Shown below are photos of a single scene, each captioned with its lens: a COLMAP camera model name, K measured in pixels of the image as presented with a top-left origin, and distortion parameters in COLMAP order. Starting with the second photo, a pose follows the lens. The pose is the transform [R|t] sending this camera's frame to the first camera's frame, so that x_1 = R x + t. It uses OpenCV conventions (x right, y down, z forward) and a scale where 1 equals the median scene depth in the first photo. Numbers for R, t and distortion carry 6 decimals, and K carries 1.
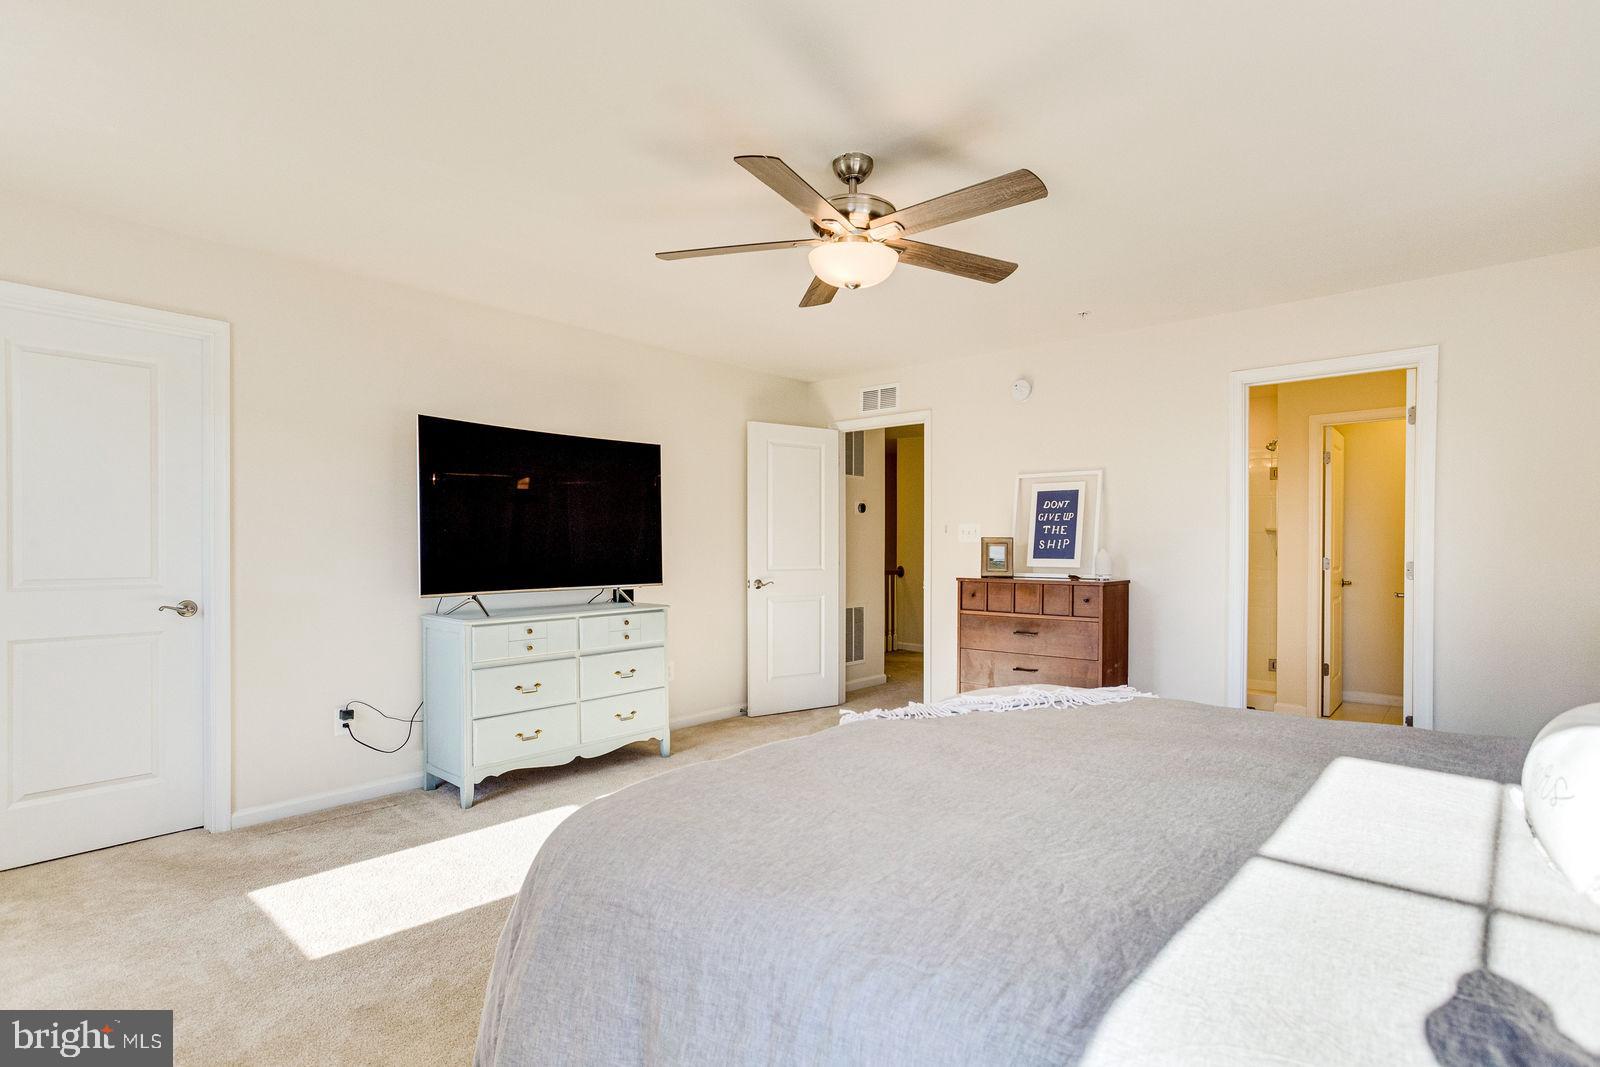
lens RADIAL K [[806.7, 0, 795.5], [0, 806.7, 543.1], [0, 0, 1]] dist [-0.001796, 0.000893]
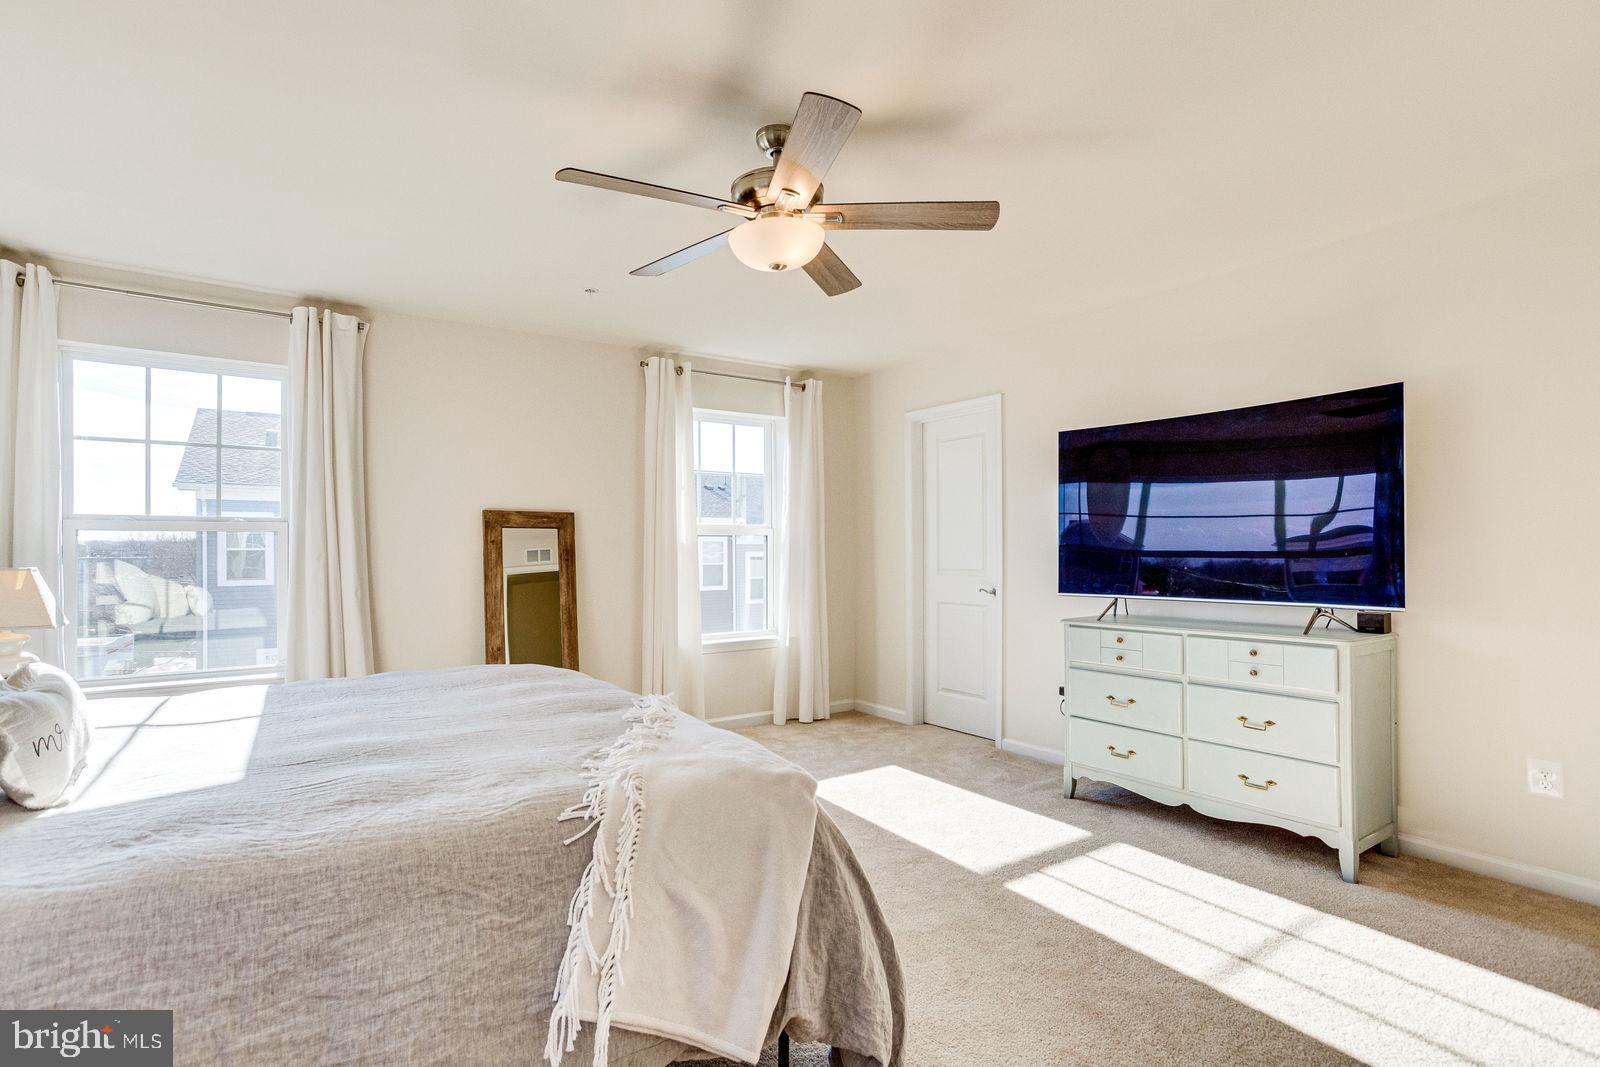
lens RADIAL K [[806.7, 0, 795.5], [0, 806.7, 543.1], [0, 0, 1]] dist [-0.001796, 0.000893]
pose [[-0.251633, -0.011632, -0.967753, 0.650736], [0.003275, 0.999912, -0.012871, 0.008117], [0.967817, -0.006409, -0.251572, 0.853943]]
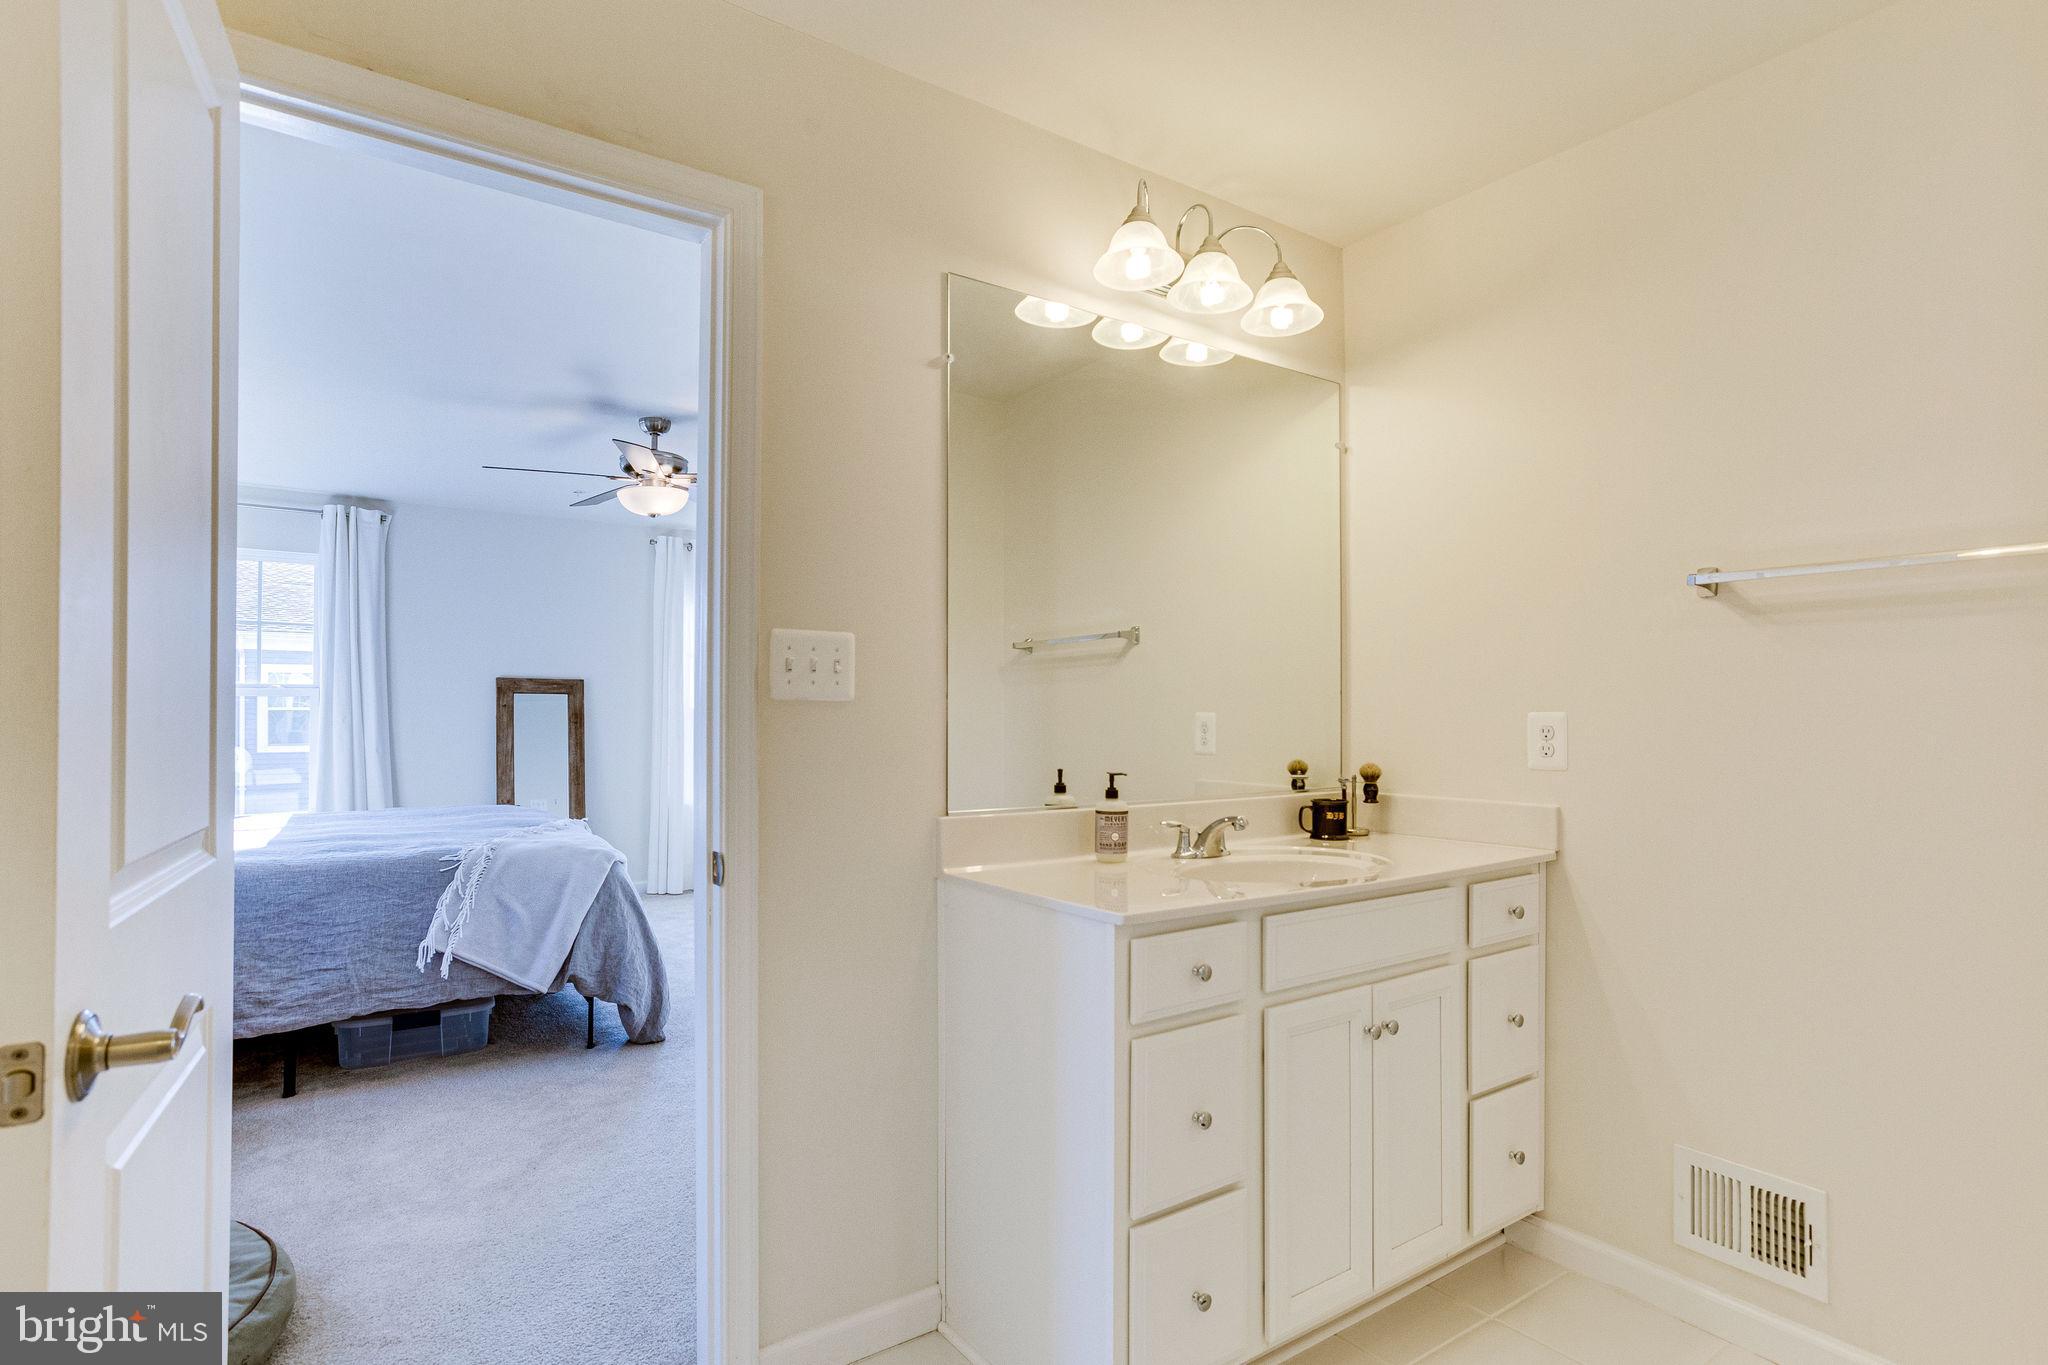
lens RADIAL K [[1014.5, 0, 979.4], [0, 1014.5, 705.0], [0, 0, 1]] dist [0.001484, -0.000191]
pose [[-0.255835, -0.012585, -0.966639, 0.820843], [-0.002465, 0.999921, -0.012366, 0.007247], [0.966717, -0.000781, -0.255845, 1.058392]]
